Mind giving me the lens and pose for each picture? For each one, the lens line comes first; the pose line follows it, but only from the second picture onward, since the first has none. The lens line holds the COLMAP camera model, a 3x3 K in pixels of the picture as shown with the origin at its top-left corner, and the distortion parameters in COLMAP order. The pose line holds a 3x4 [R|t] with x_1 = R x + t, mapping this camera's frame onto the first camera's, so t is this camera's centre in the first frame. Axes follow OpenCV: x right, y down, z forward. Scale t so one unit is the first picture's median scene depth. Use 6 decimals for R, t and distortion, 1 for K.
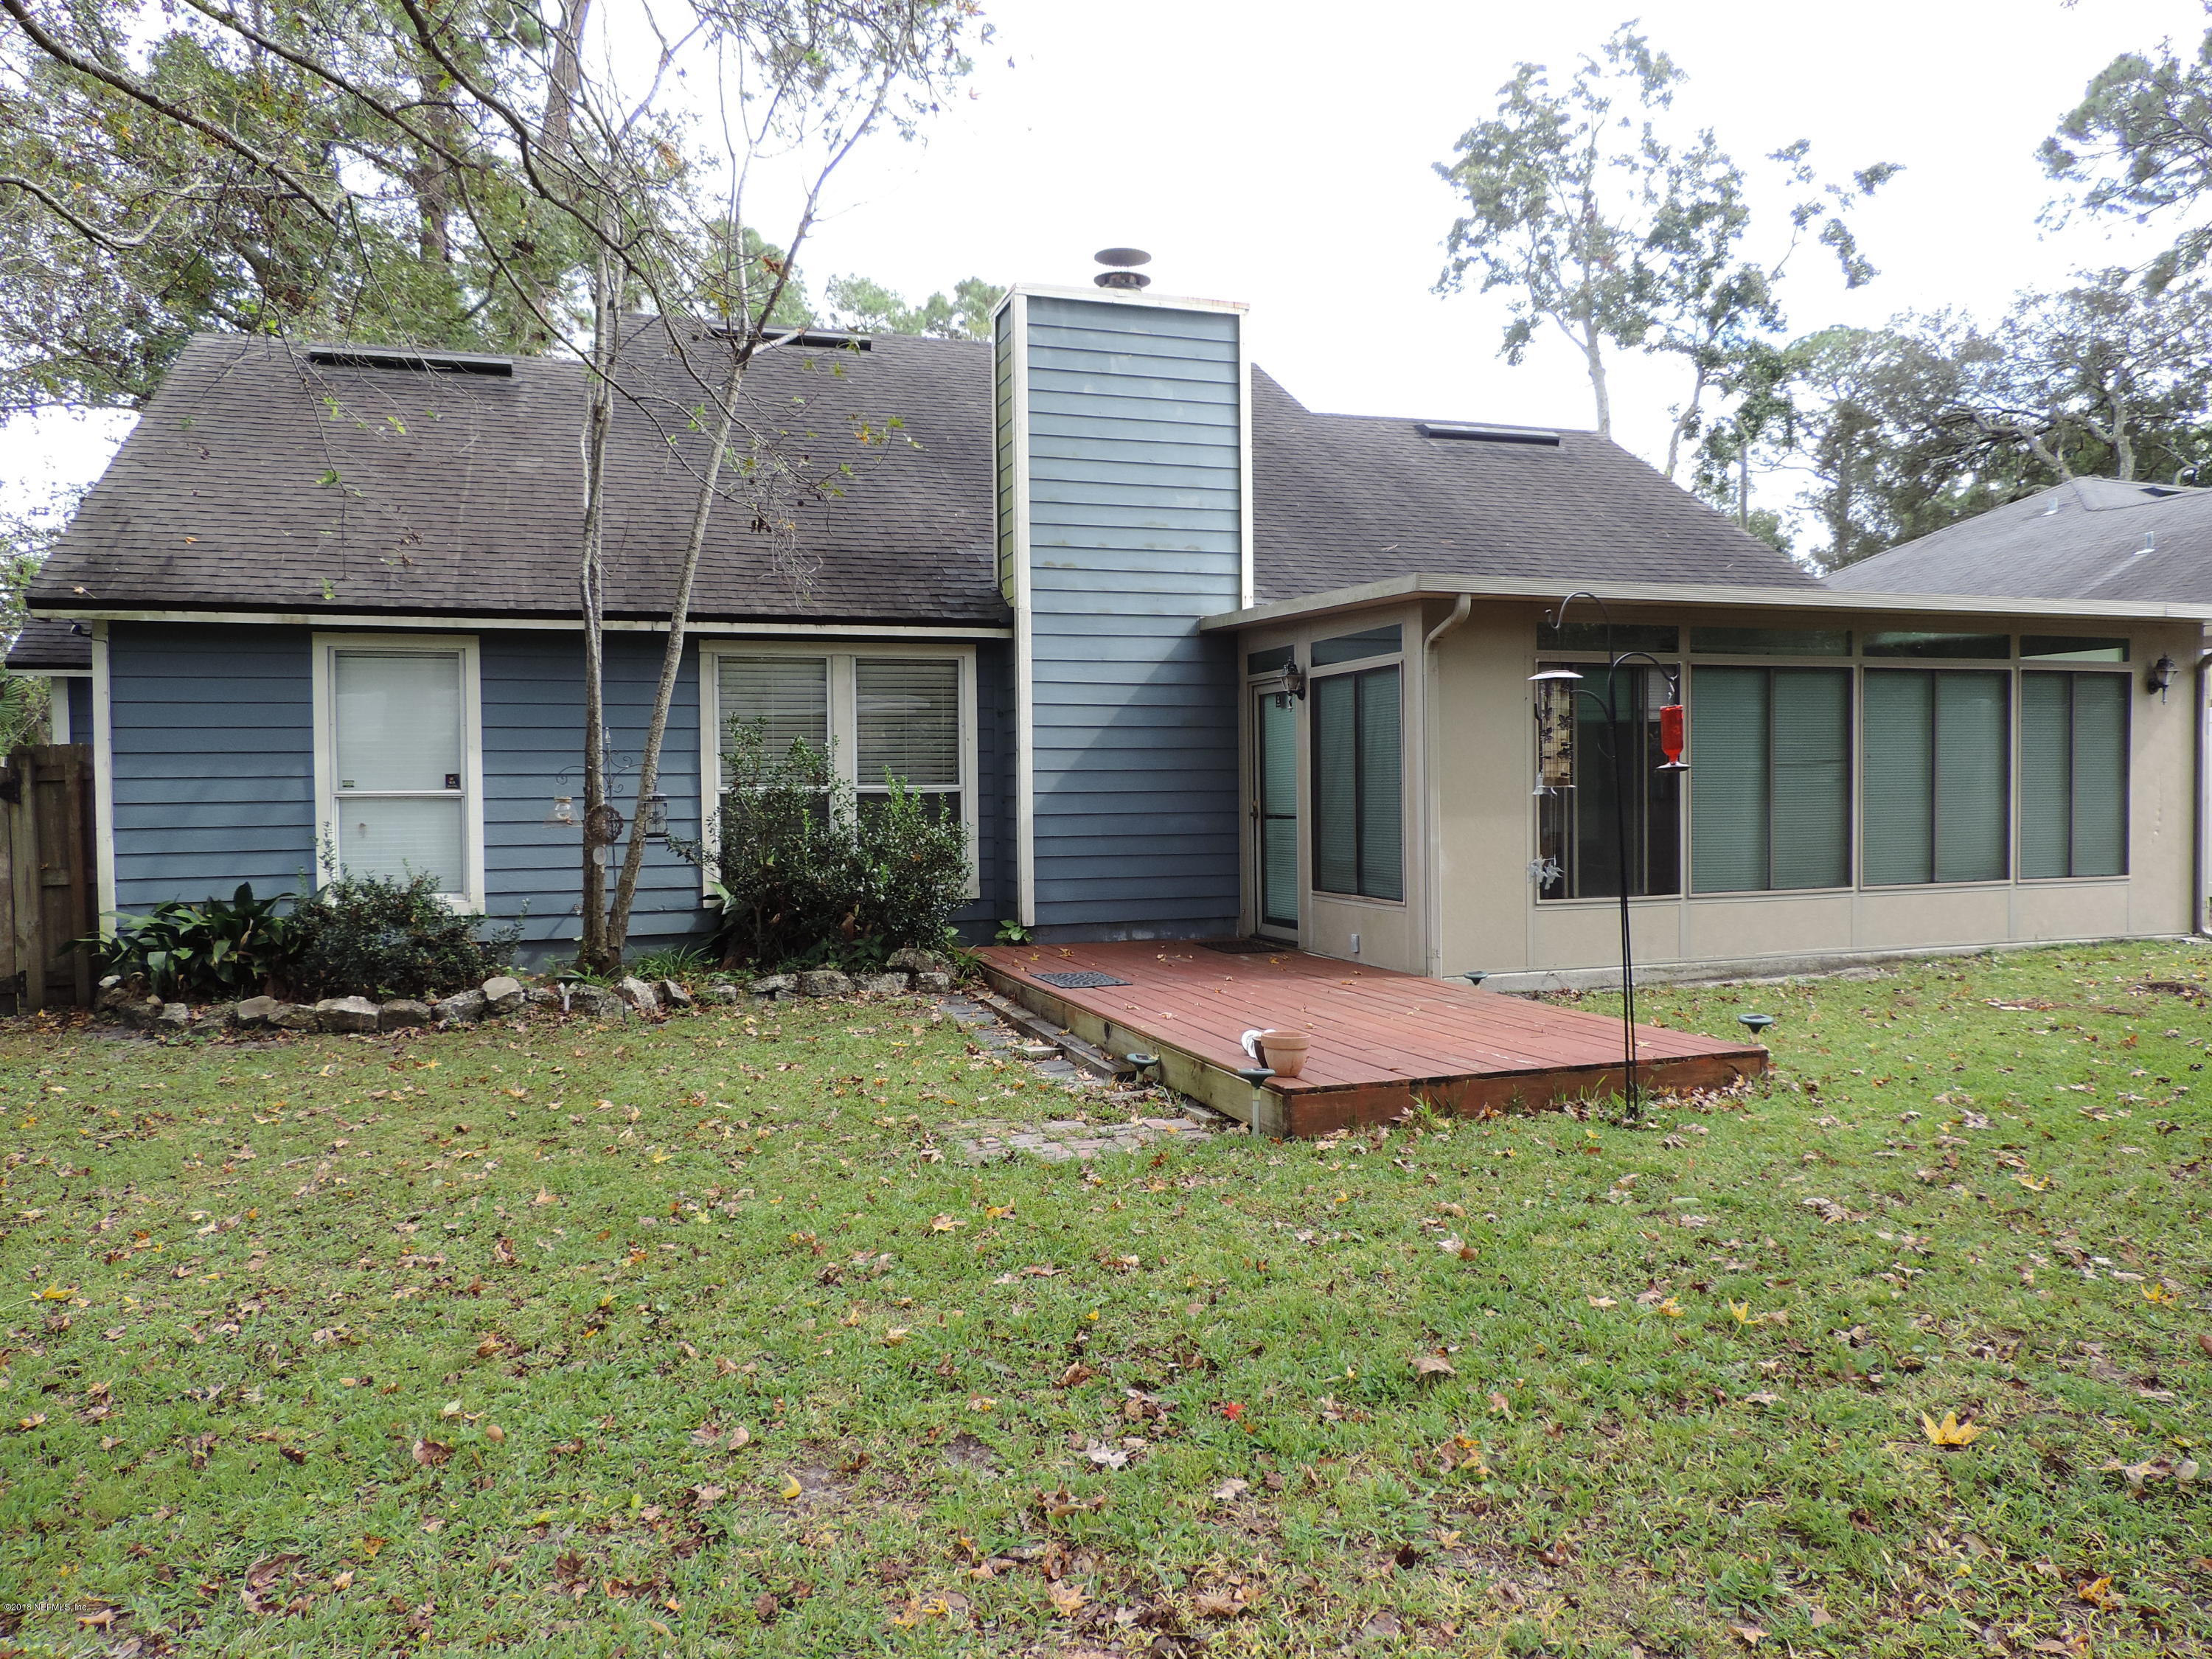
lens RADIAL K [[1580.5, 0, 1107.3], [0, 1580.5, 831.2], [0, 0, 1]] dist [-0.020973, -0.002734]
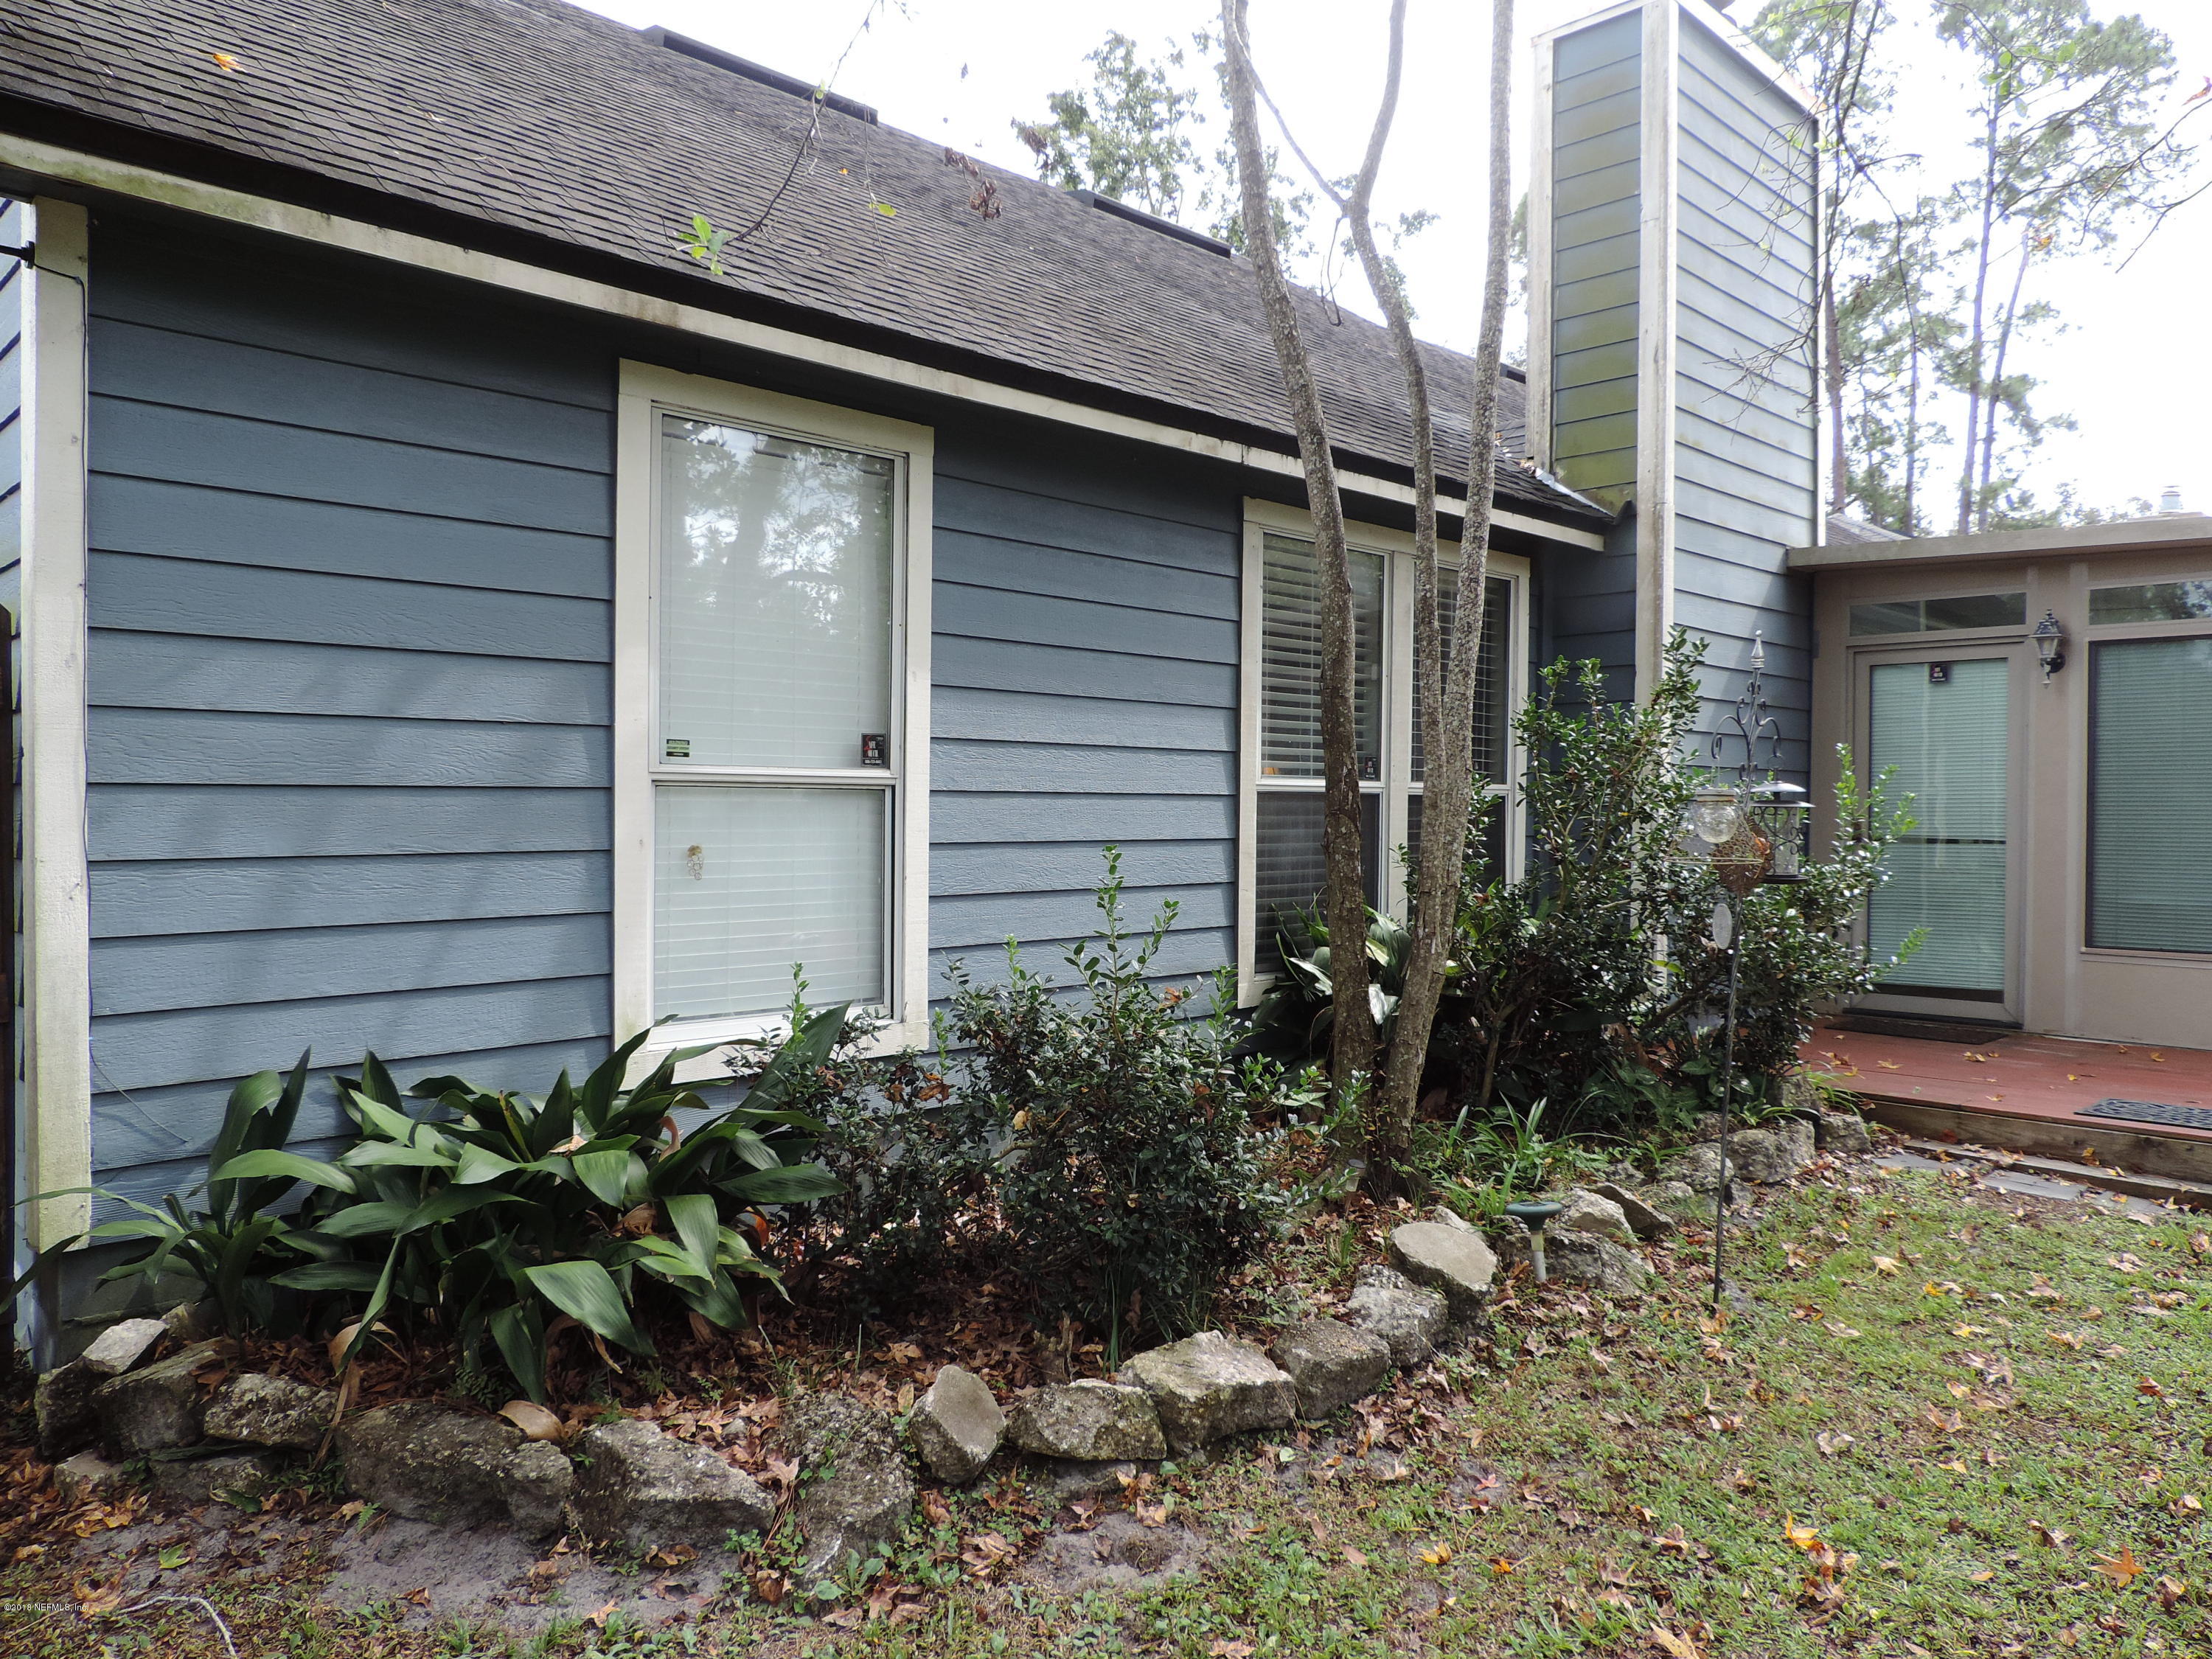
lens RADIAL K [[1580.5, 0, 1107.3], [0, 1580.5, 831.2], [0, 0, 1]] dist [-0.020973, -0.002734]
pose [[0.892383, 0.010042, 0.451168, -0.556304], [-0.005656, 0.999923, -0.011069, -0.004721], [-0.451244, 0.007326, 0.892370, 0.577629]]
